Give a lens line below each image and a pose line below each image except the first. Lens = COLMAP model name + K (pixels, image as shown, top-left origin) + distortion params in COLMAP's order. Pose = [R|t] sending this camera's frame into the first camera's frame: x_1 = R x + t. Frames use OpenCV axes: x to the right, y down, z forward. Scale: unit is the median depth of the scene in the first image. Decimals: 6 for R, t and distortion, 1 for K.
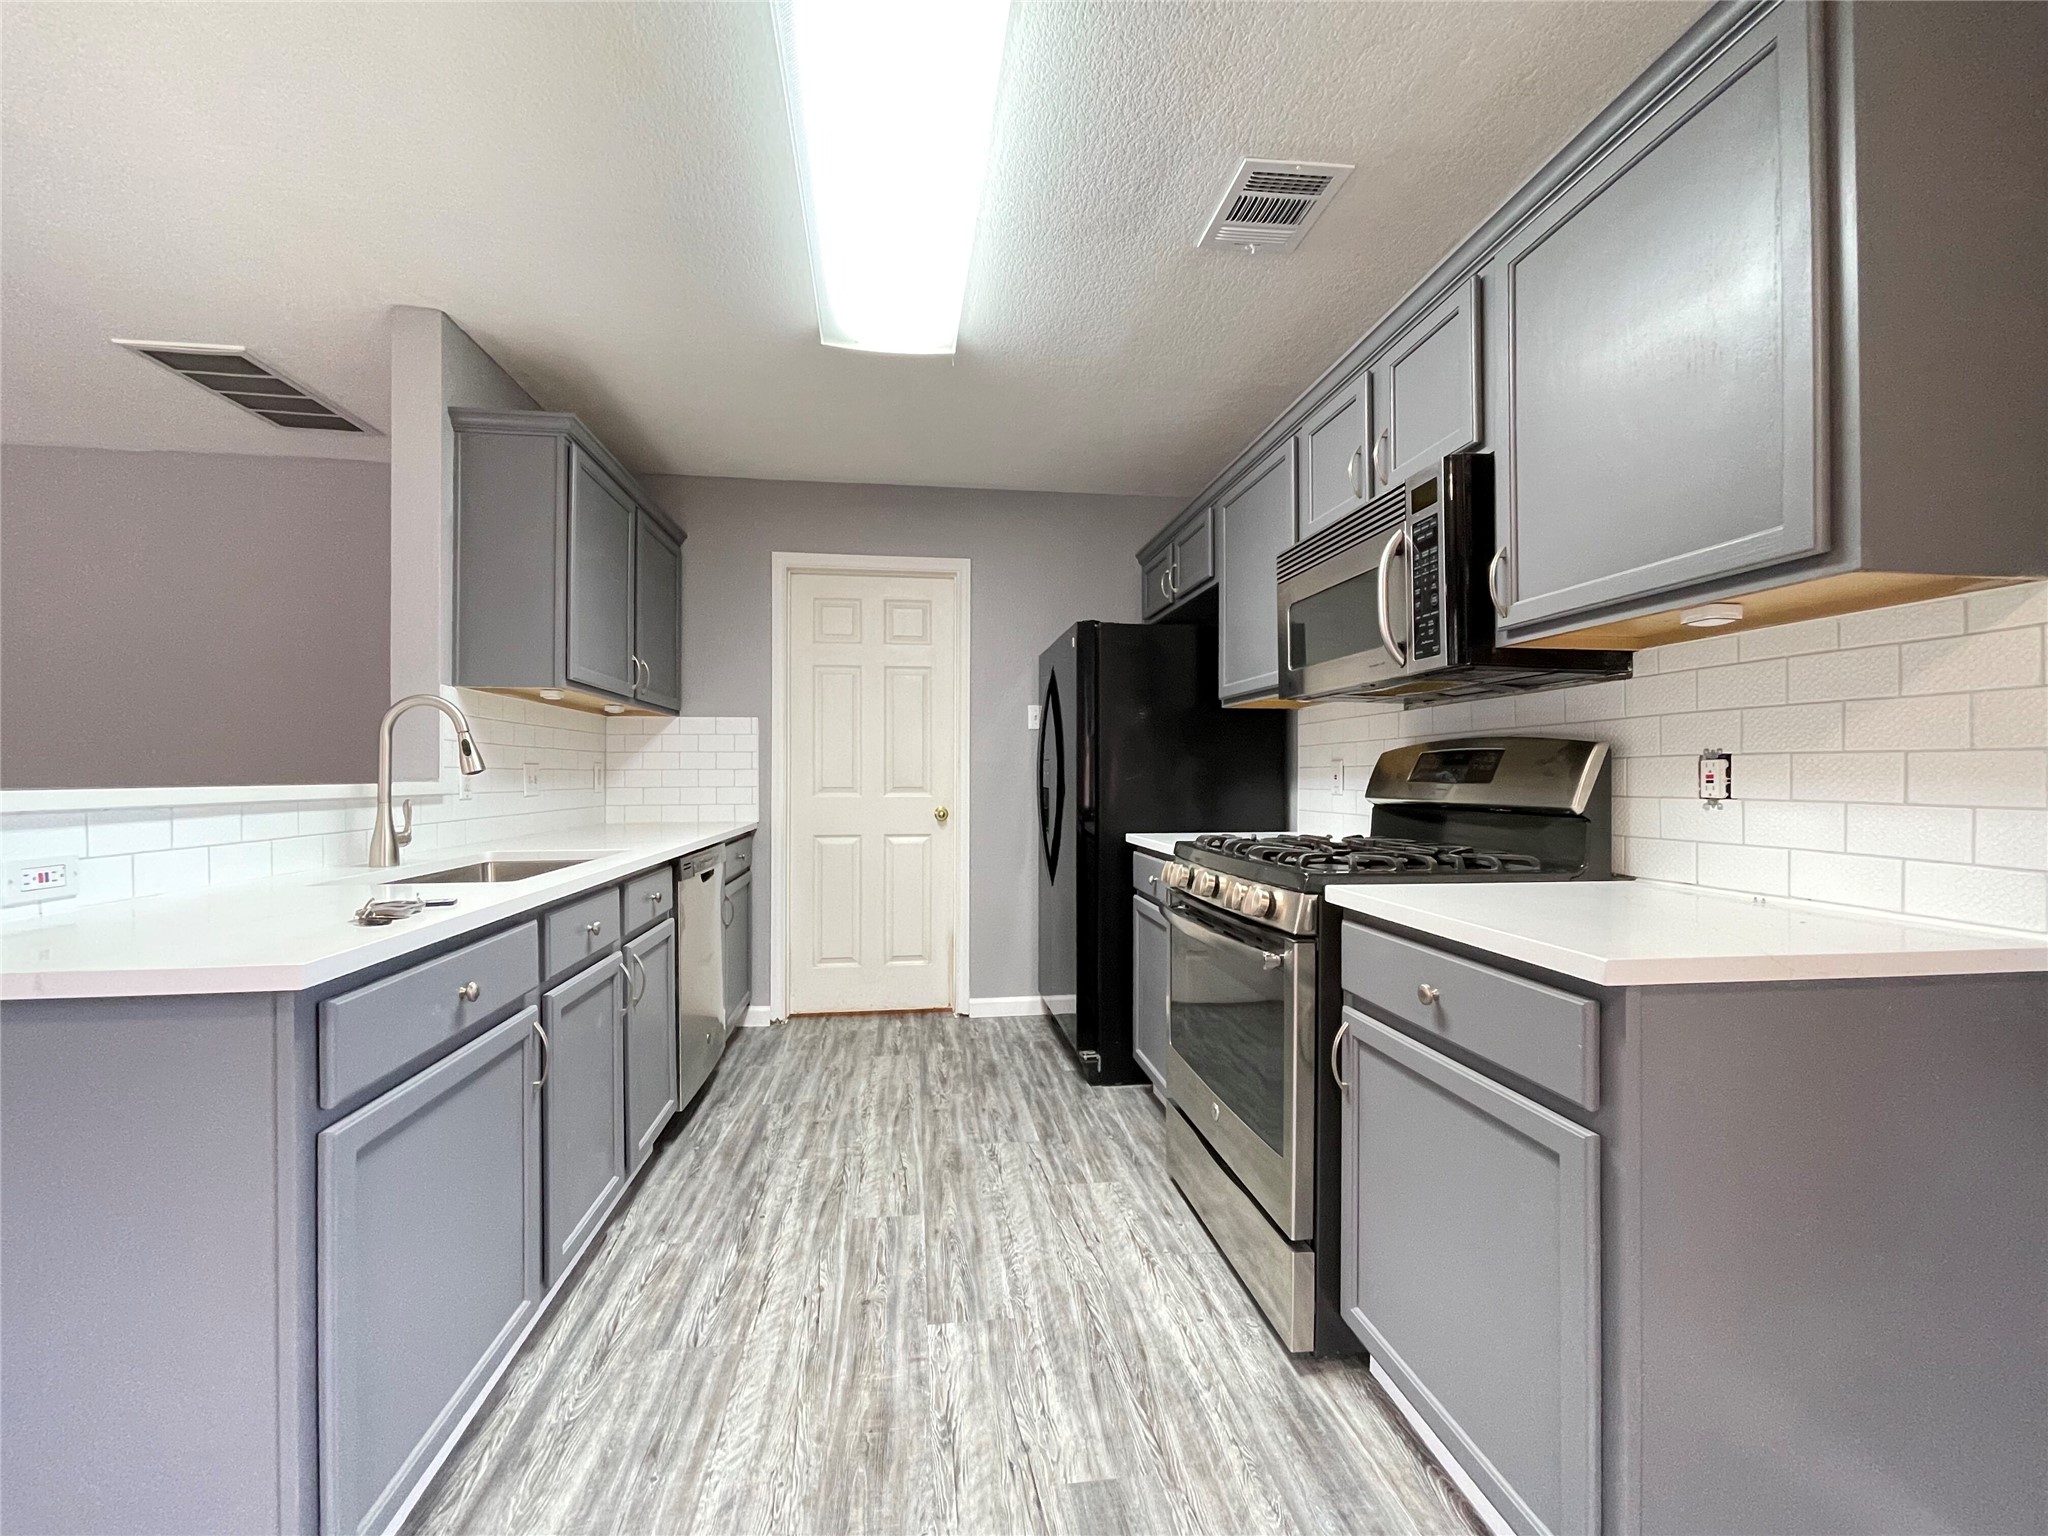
lens RADIAL K [[833.7, 0, 1009.3], [0, 833.7, 770.4], [0, 0, 1]] dist [-0.001873, -0.000543]
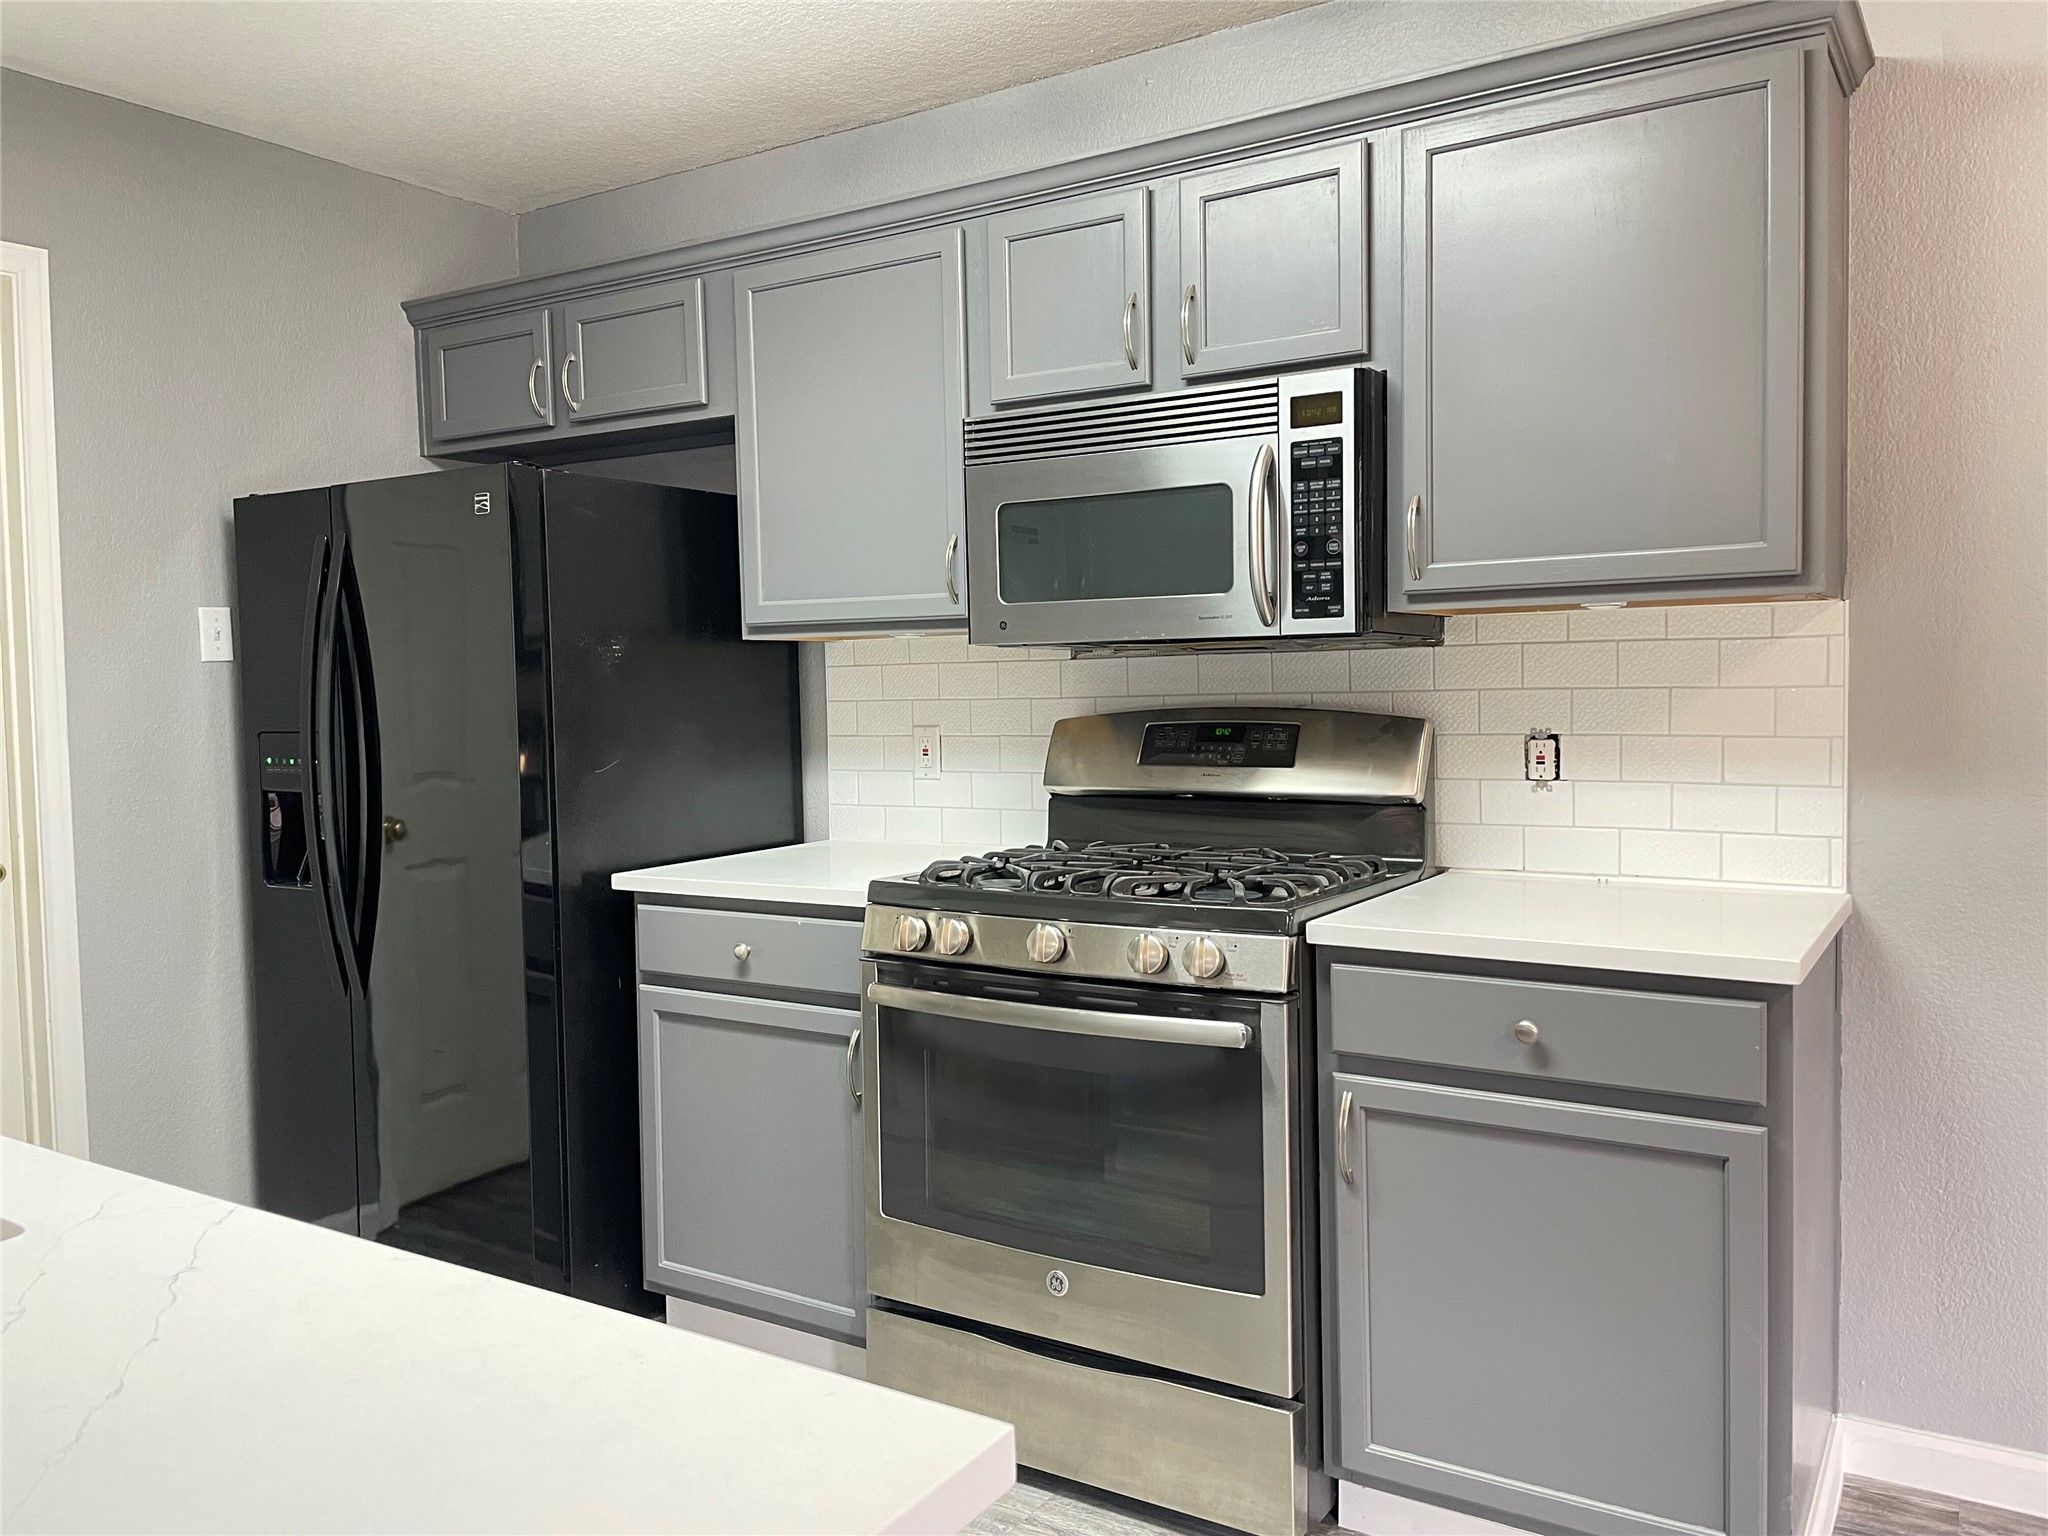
lens RADIAL K [[1556.6, 0, 1026.5], [0, 1556.6, 753.6], [0, 0, 1]] dist [0.117111, -0.139211]
pose [[0.630628, -0.051049, 0.774405, -0.798827], [0.014461, 0.998434, 0.054040, -0.088452], [-0.775951, -0.022881, 0.630378, 0.266885]]
